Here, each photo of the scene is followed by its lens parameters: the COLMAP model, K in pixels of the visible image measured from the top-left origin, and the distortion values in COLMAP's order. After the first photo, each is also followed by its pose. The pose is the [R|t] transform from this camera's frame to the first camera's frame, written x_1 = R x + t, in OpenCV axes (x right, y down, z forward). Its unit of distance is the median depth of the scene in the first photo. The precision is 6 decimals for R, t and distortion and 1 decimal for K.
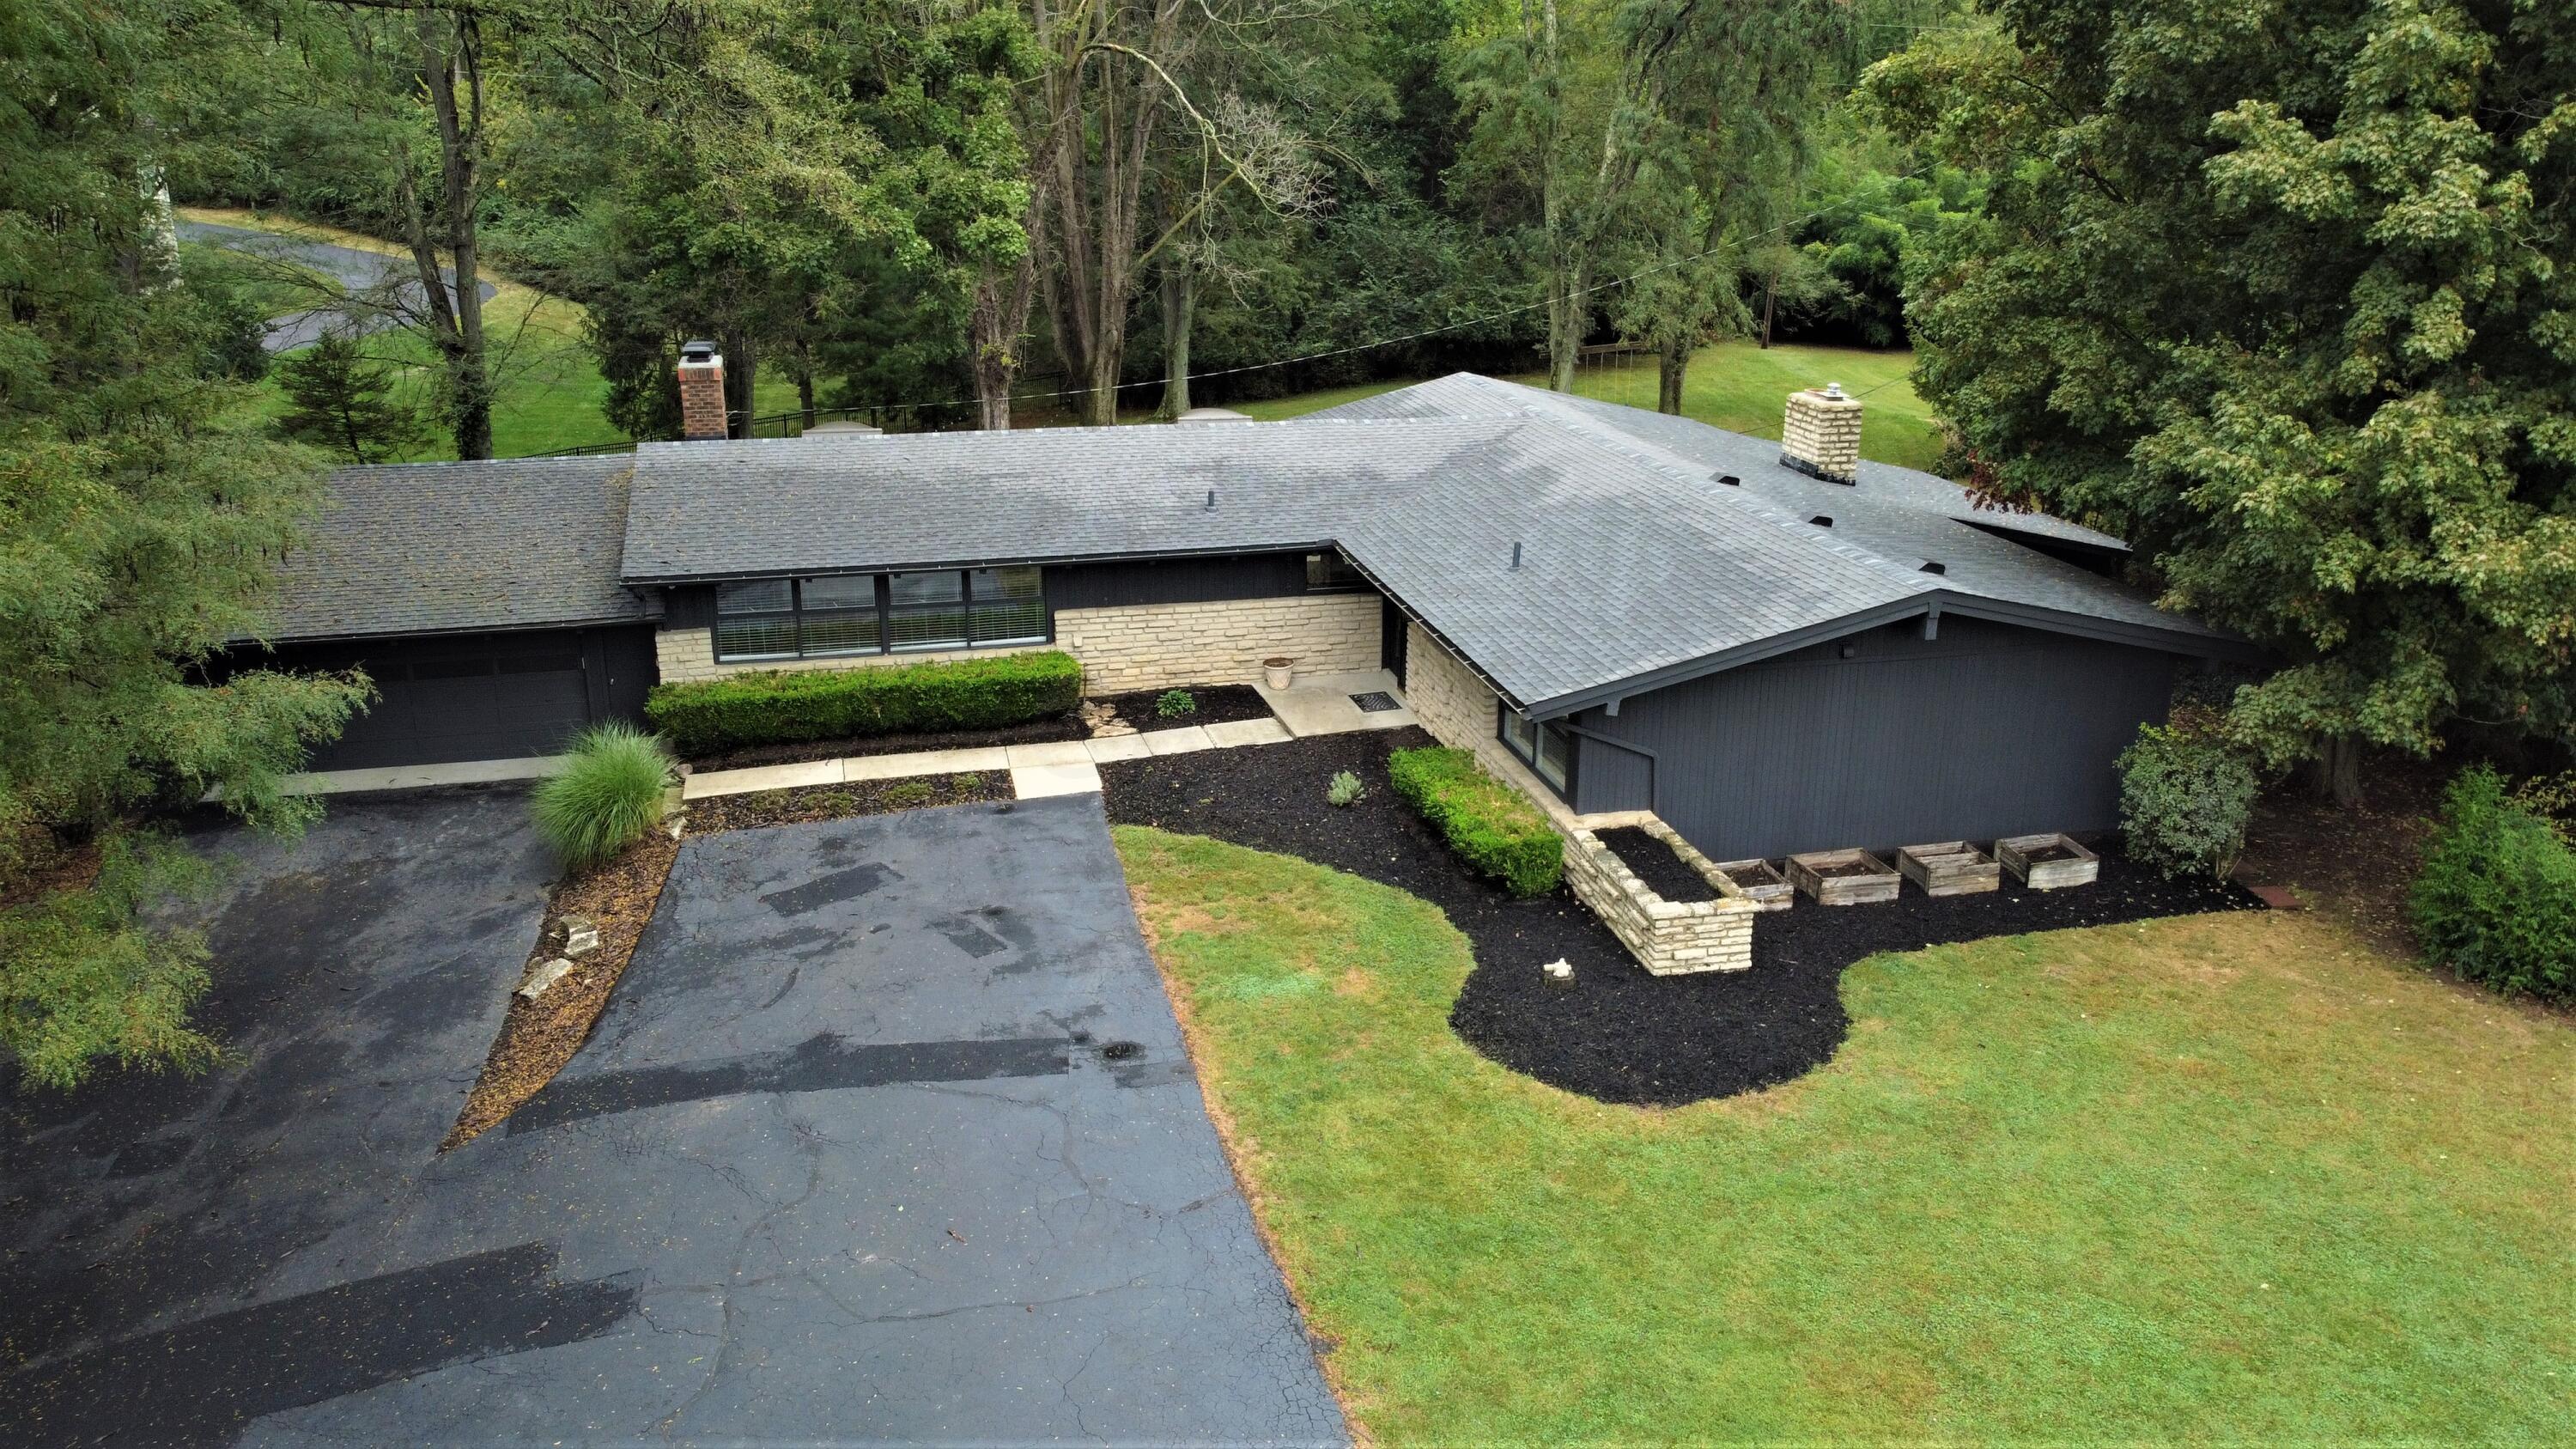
lens RADIAL K [[1951.0, 0, 1279.0], [0, 1951.0, 728.8], [0, 0, 1]] dist [0.004497, -0.015466]
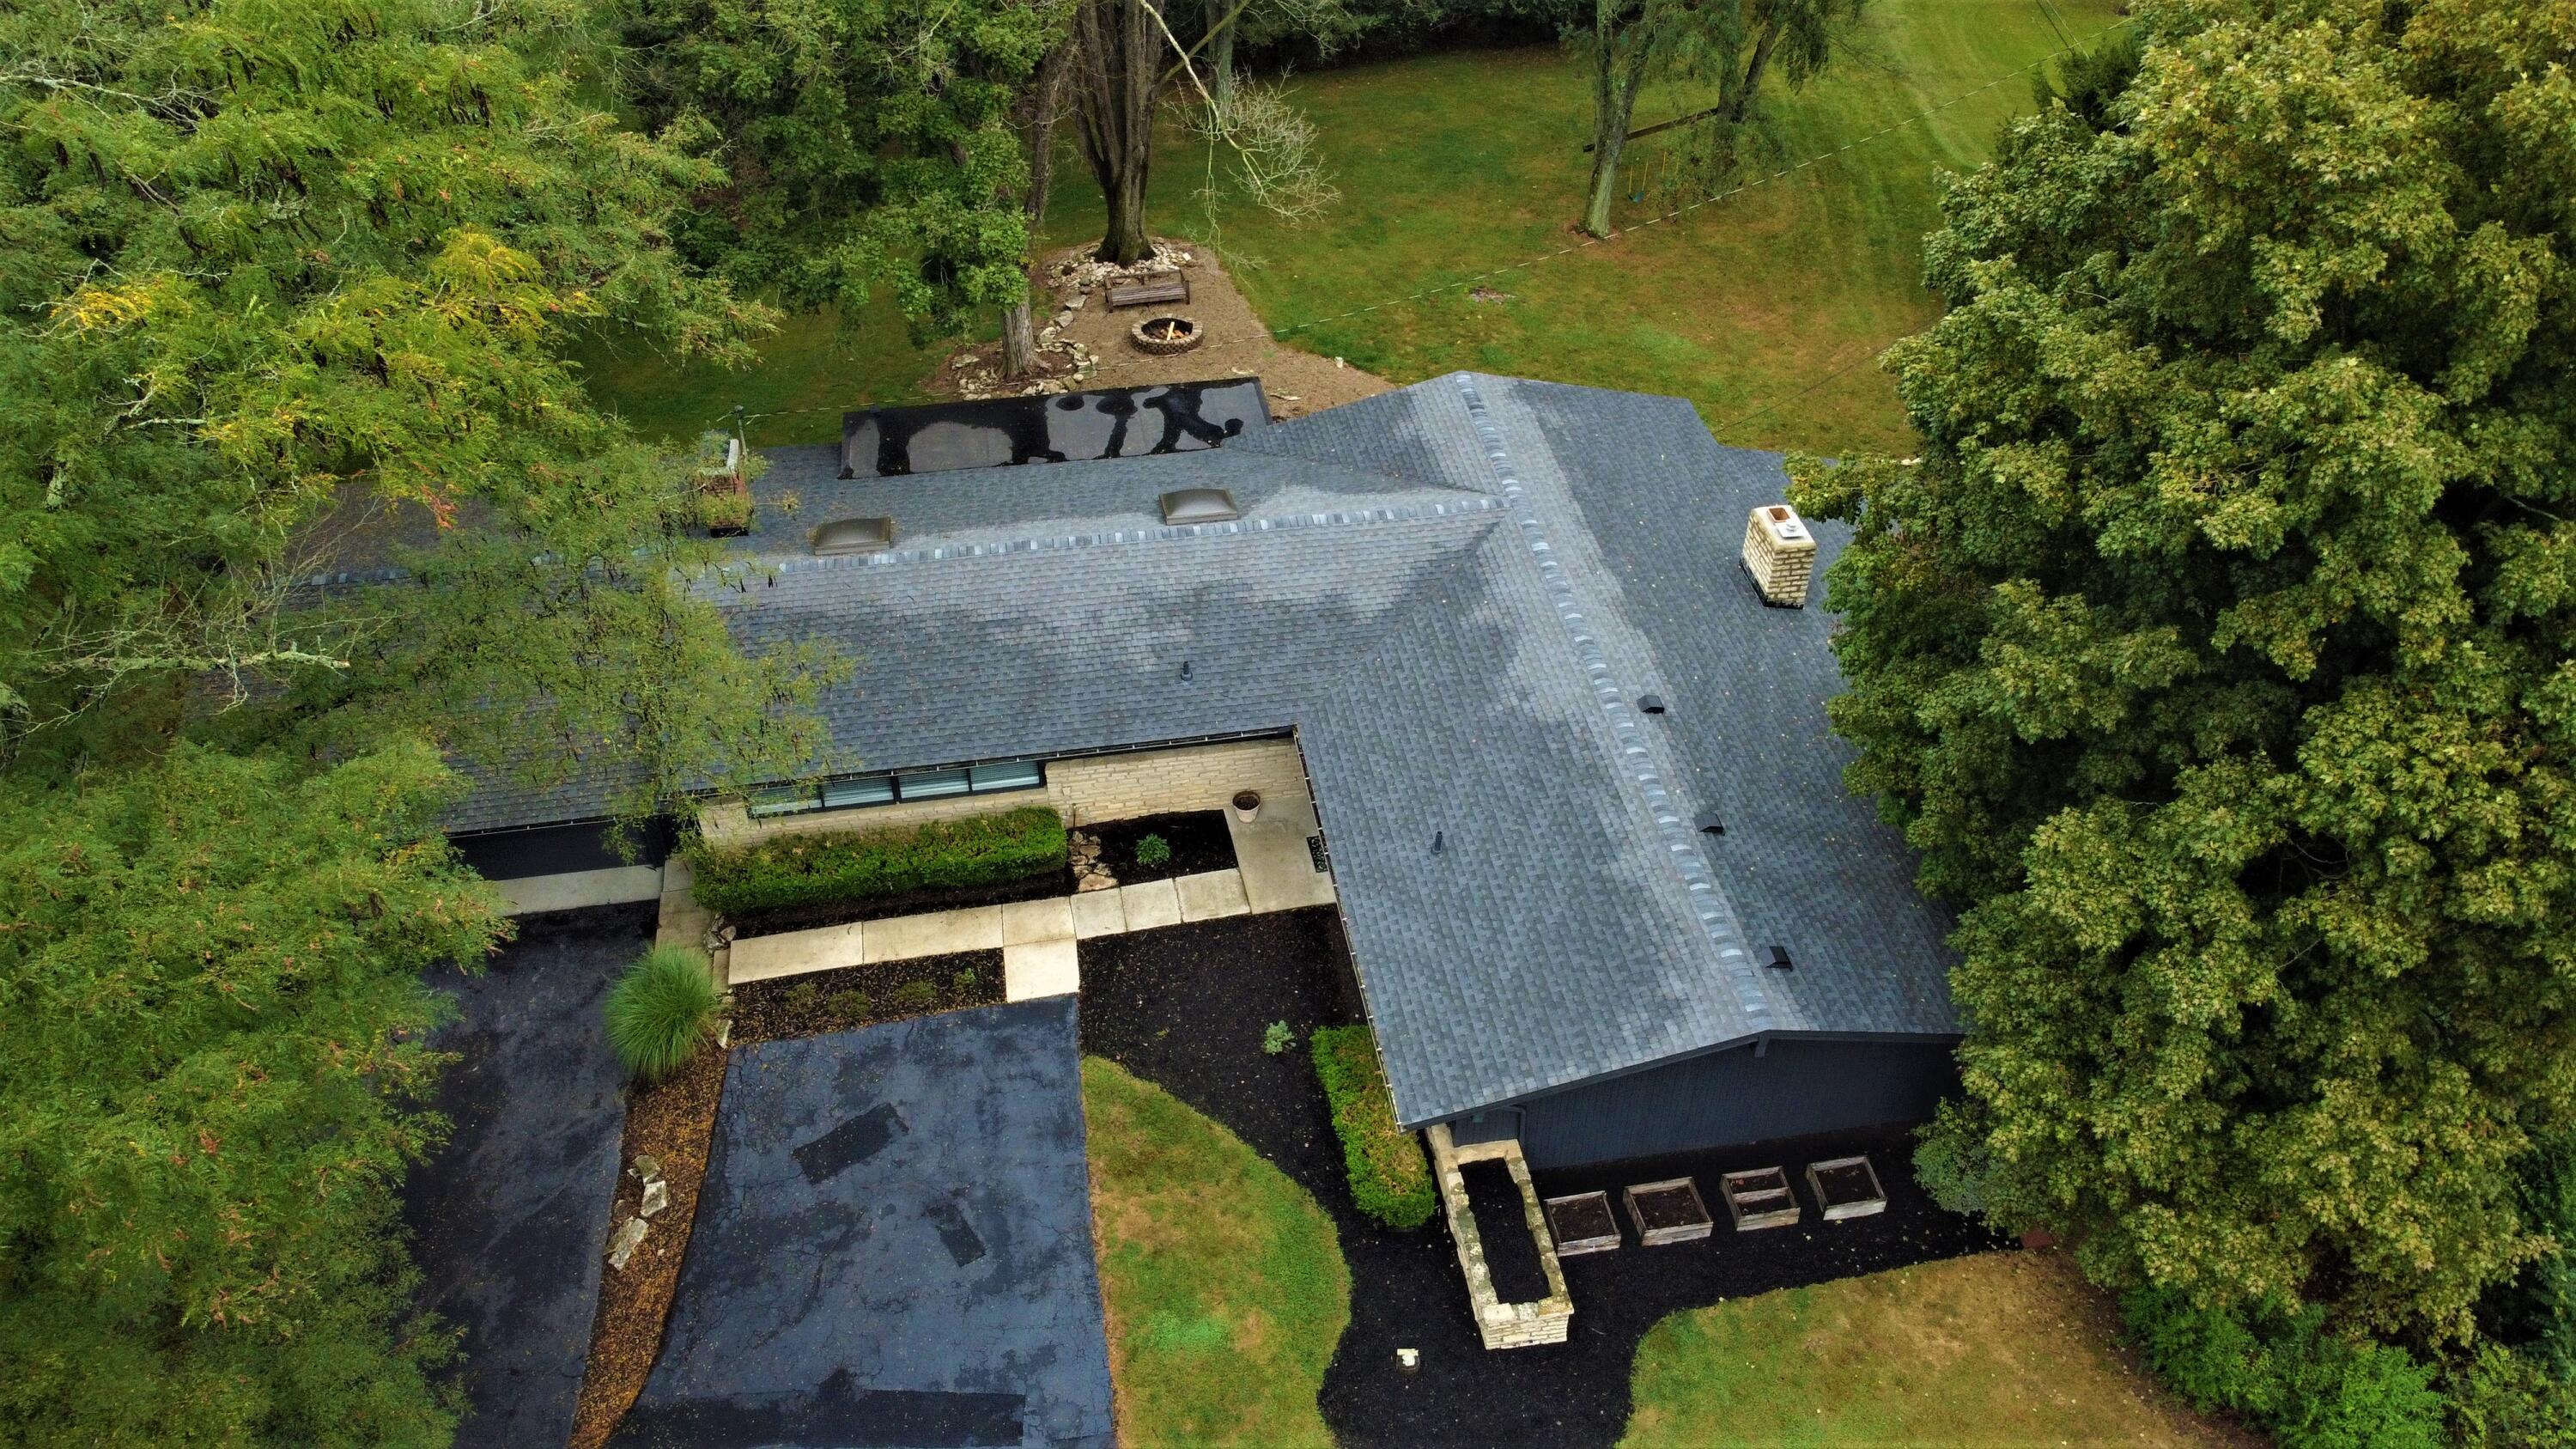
lens RADIAL K [[1951.0, 0, 1279.0], [0, 1951.0, 728.8], [0, 0, 1]] dist [0.004497, -0.015466]
pose [[0.998157, 0.040445, -0.045236, 0.086781], [-0.020901, 0.929020, 0.369439, -0.626539], [0.056966, -0.367812, 0.928153, -0.031176]]
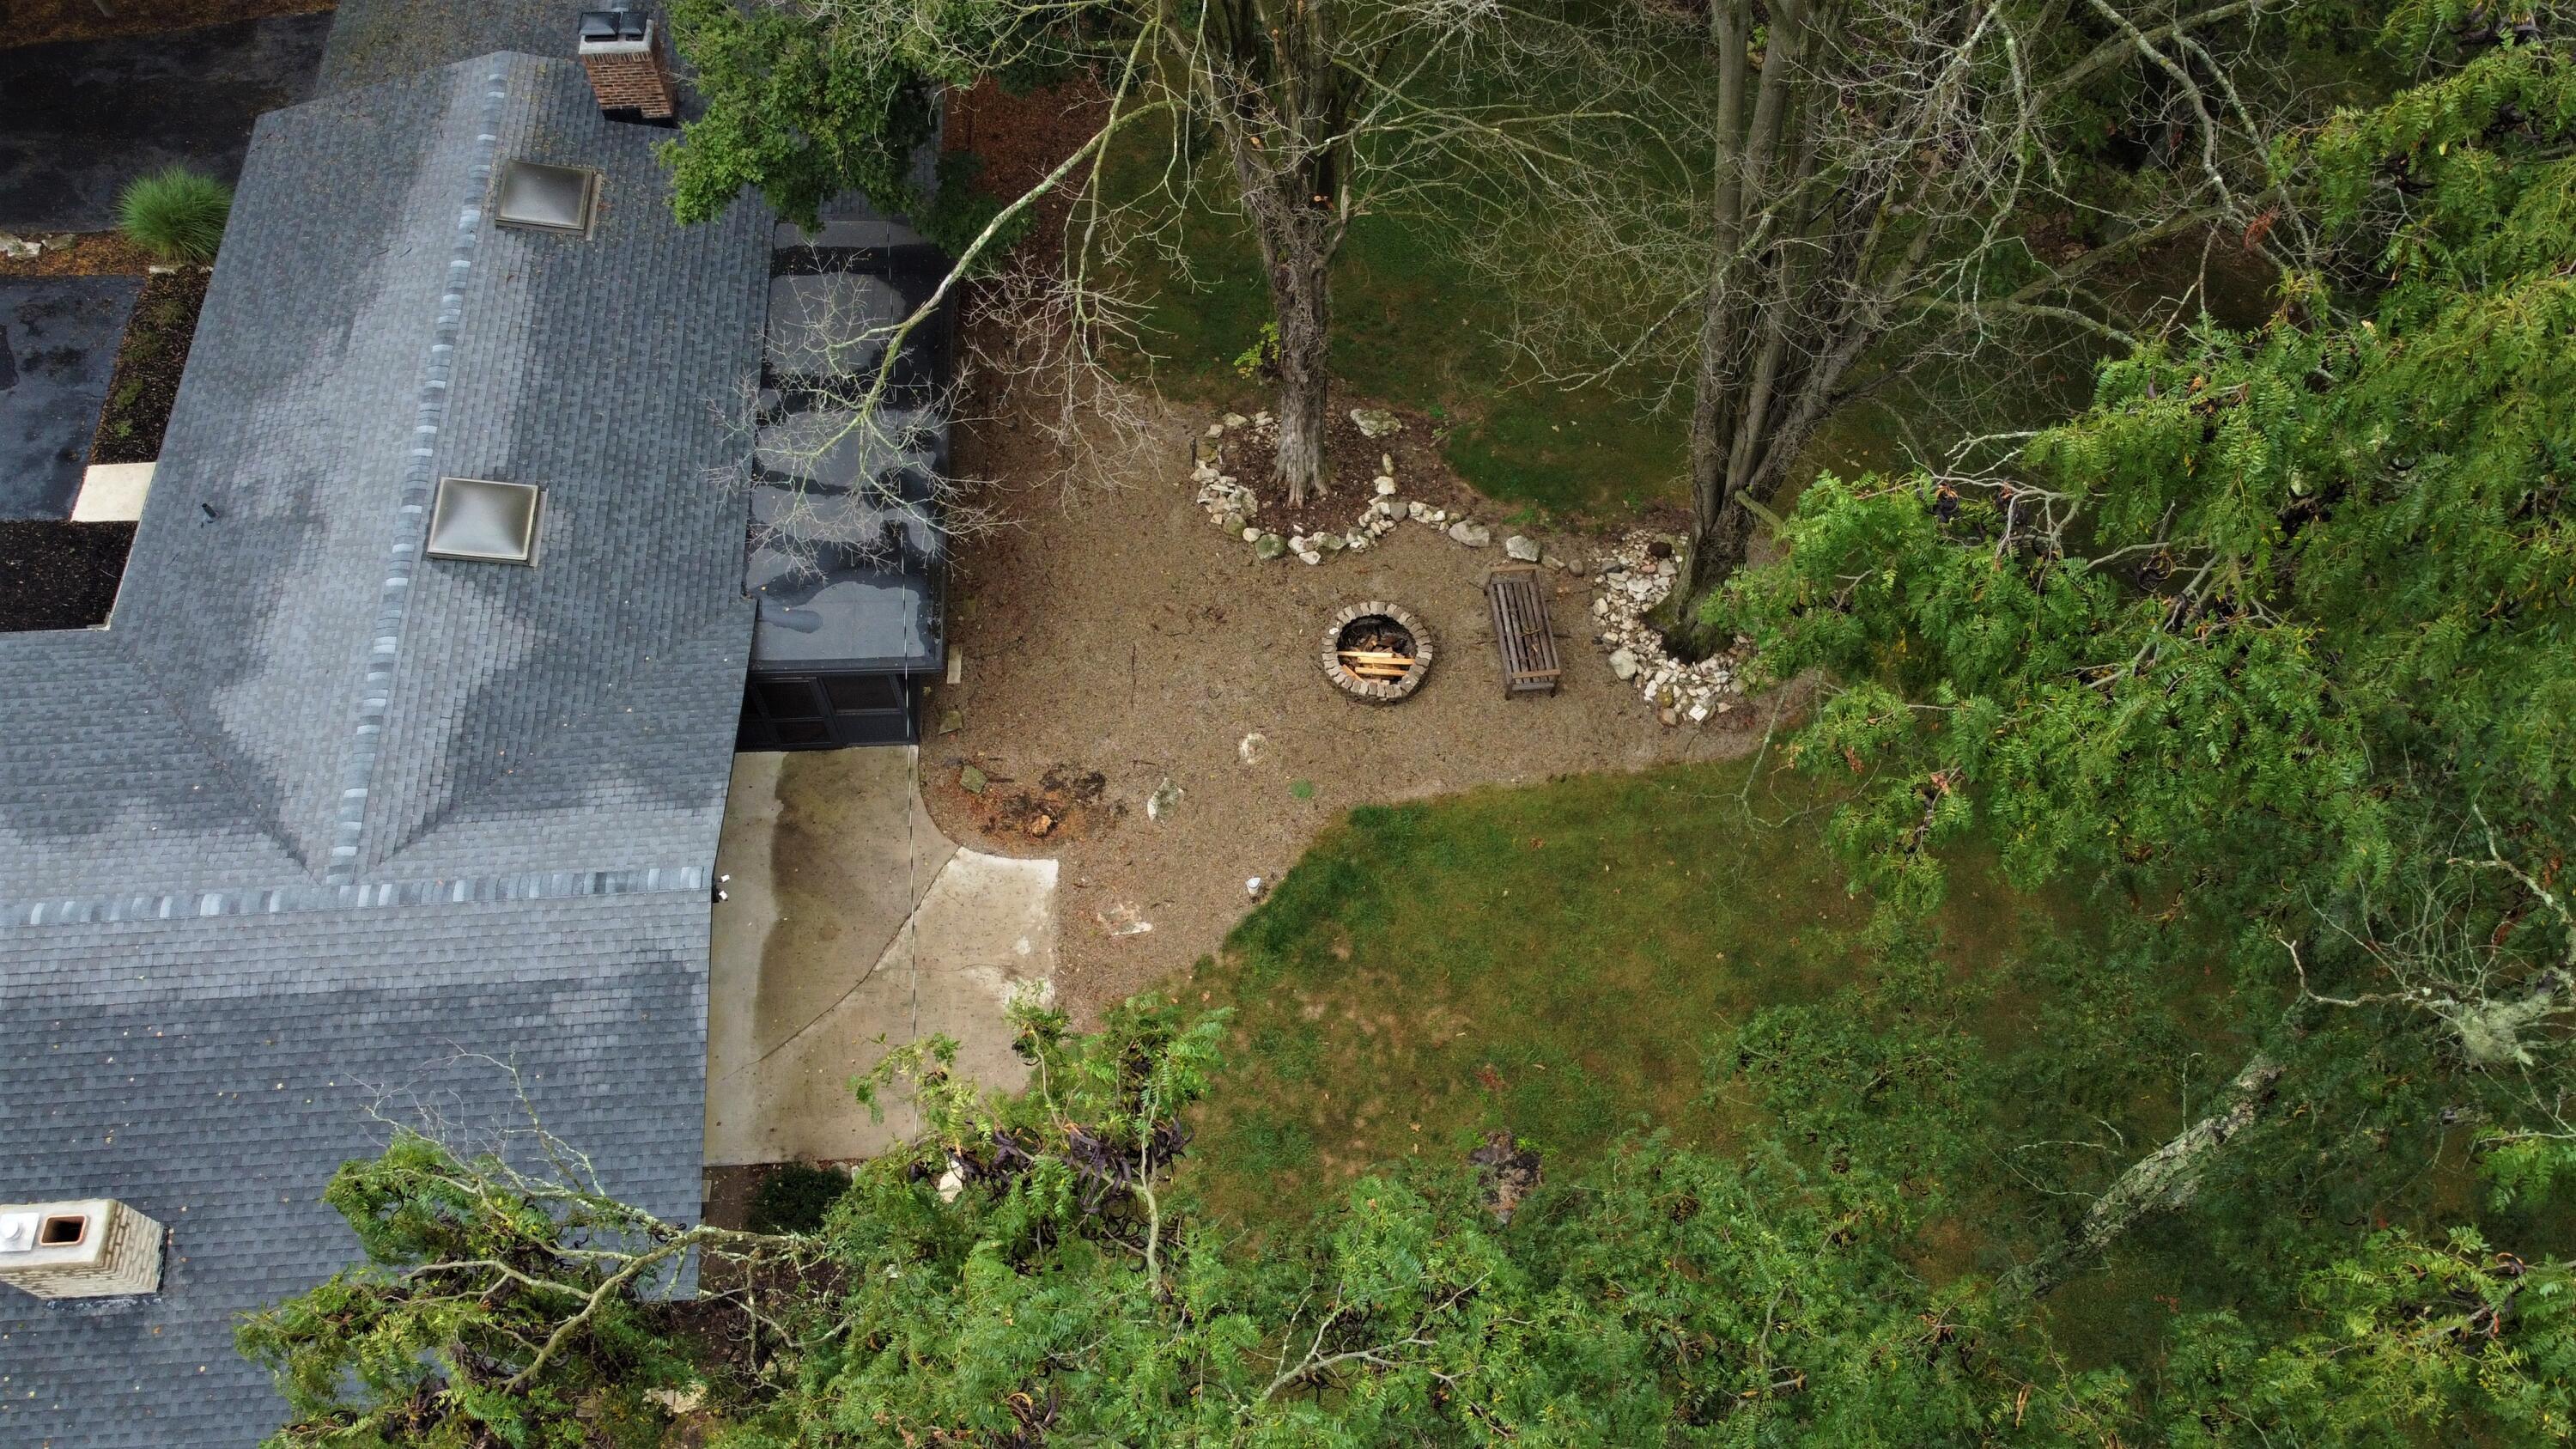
lens RADIAL K [[1951.0, 0, 1279.0], [0, 1951.0, 728.8], [0, 0, 1]] dist [0.004497, -0.015466]
pose [[-0.164100, 0.849361, -0.501655, 0.554707], [-0.311948, 0.437768, 0.843237, -1.291026], [0.935820, 0.294865, 0.193118, 1.694314]]
